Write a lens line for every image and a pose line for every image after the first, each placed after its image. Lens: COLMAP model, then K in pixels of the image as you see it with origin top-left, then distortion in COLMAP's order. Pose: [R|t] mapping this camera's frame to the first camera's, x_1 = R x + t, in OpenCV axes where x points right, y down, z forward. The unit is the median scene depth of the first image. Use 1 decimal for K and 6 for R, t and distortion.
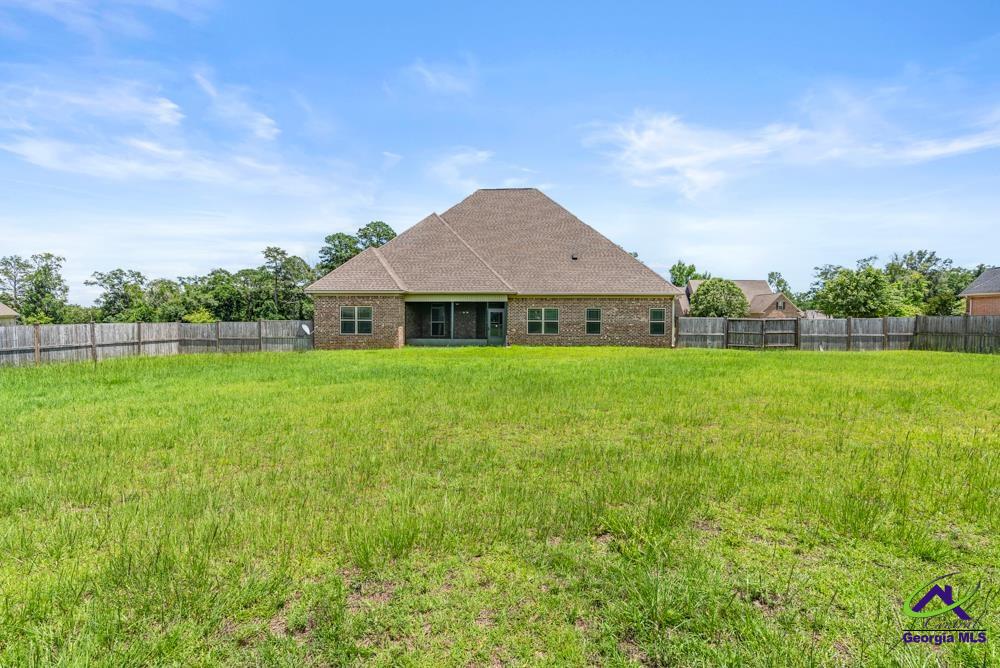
lens RADIAL K [[456.6, 0, 496.9], [0, 456.6, 327.9], [0, 0, 1]] dist [-0.012181, 0.003003]
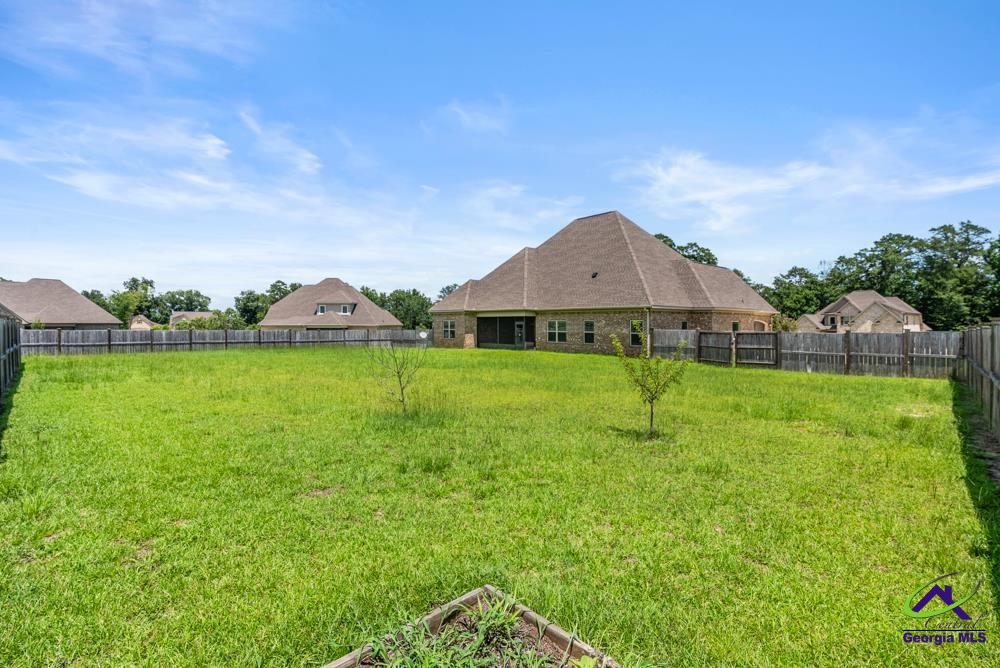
lens RADIAL K [[456.6, 0, 504.6], [0, 456.6, 327.1], [0, 0, 1]] dist [-0.012181, 0.003003]
pose [[0.702471, 0.004112, -0.711700, 0.889476], [-0.025520, 0.999486, -0.019414, 0.000208], [0.711254, 0.031801, 0.702215, 0.053025]]
